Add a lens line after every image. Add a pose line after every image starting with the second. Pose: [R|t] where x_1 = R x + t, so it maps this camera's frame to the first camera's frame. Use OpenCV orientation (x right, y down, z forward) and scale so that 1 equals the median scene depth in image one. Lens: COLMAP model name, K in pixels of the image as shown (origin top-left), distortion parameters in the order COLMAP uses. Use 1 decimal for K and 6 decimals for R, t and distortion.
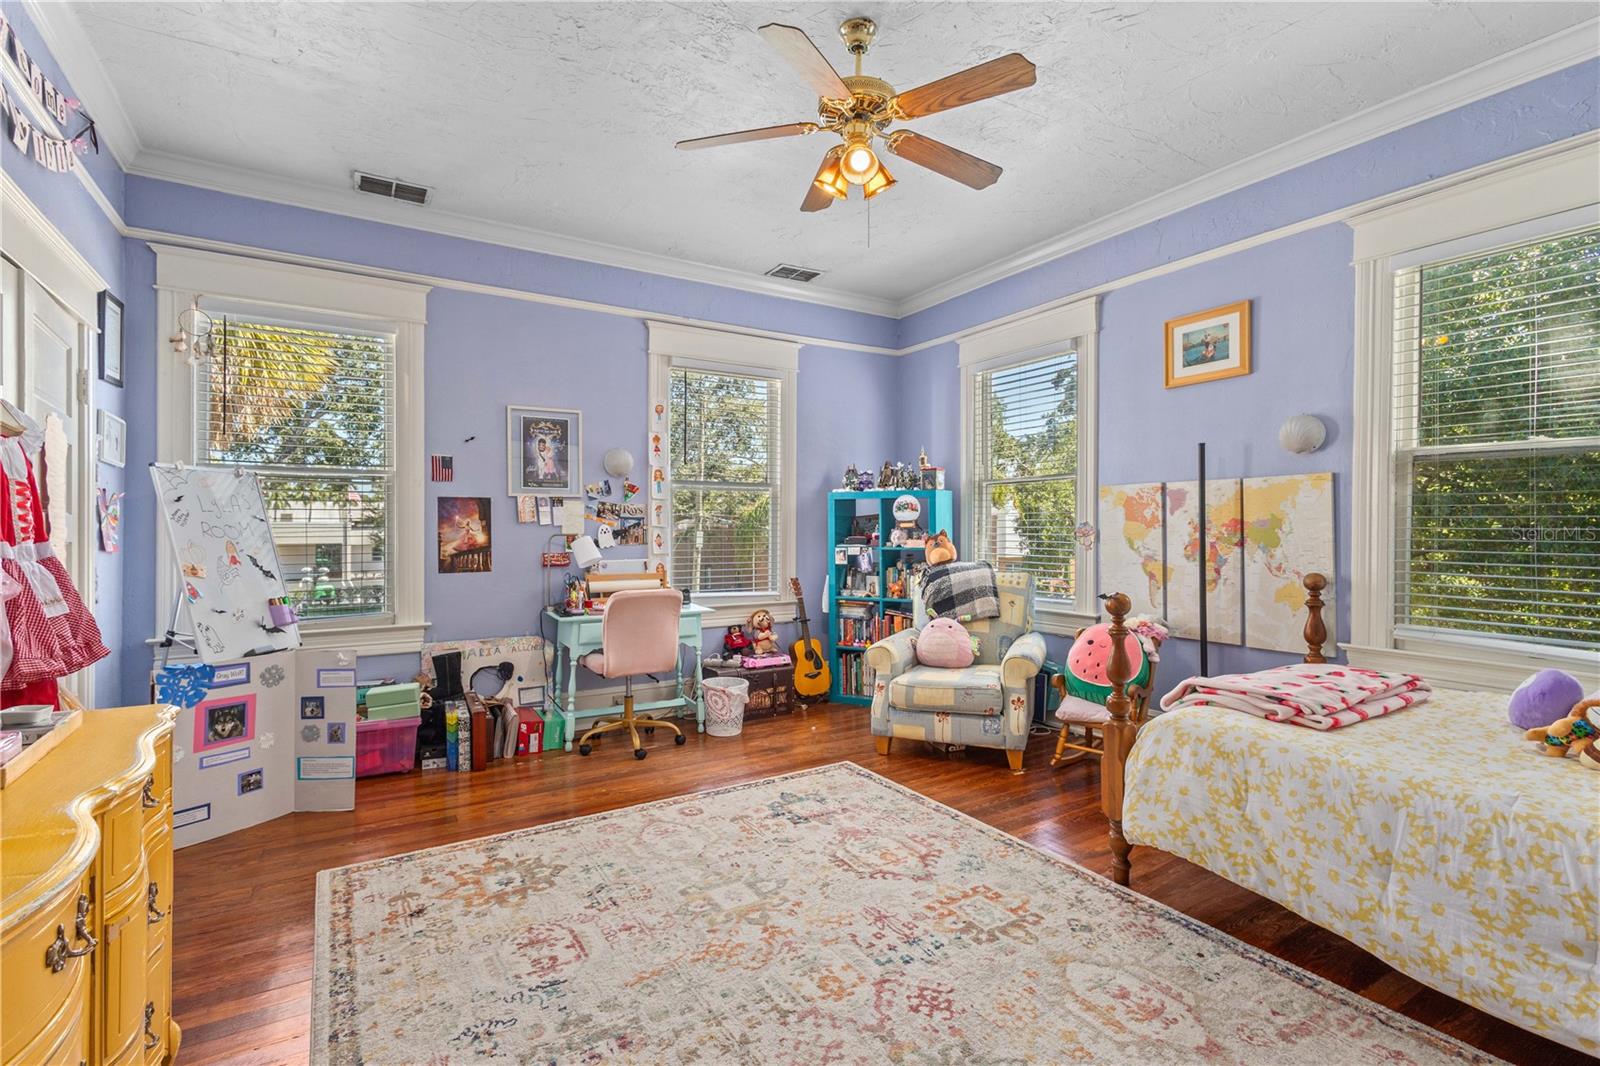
lens RADIAL K [[746.4, 0, 799.6], [0, 746.4, 528.1], [0, 0, 1]] dist [0.005935, 0.000147]
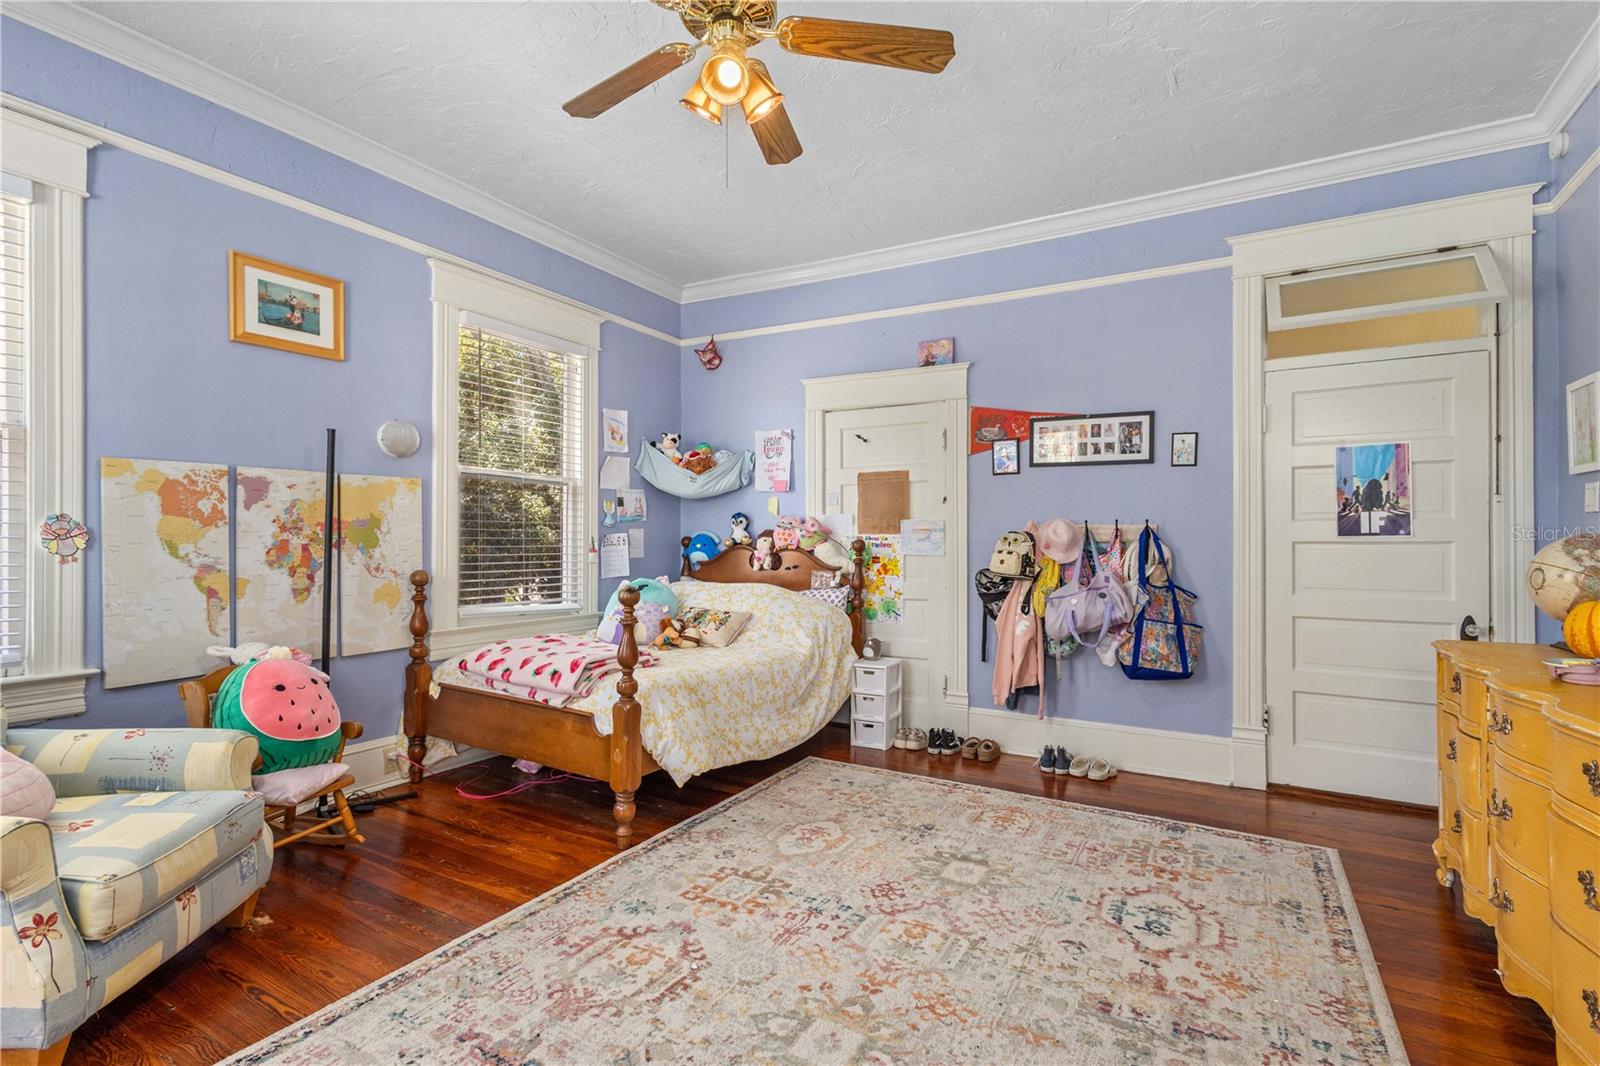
lens RADIAL K [[746.4, 0, 799.7], [0, 746.4, 536.6], [0, 0, 1]] dist [0.005935, 0.000147]
pose [[-0.467722, -0.001549, 0.883875, -0.548116], [-0.001820, 0.999998, 0.000789, 0.010174], [-0.883874, -0.001239, -0.467723, 1.061680]]
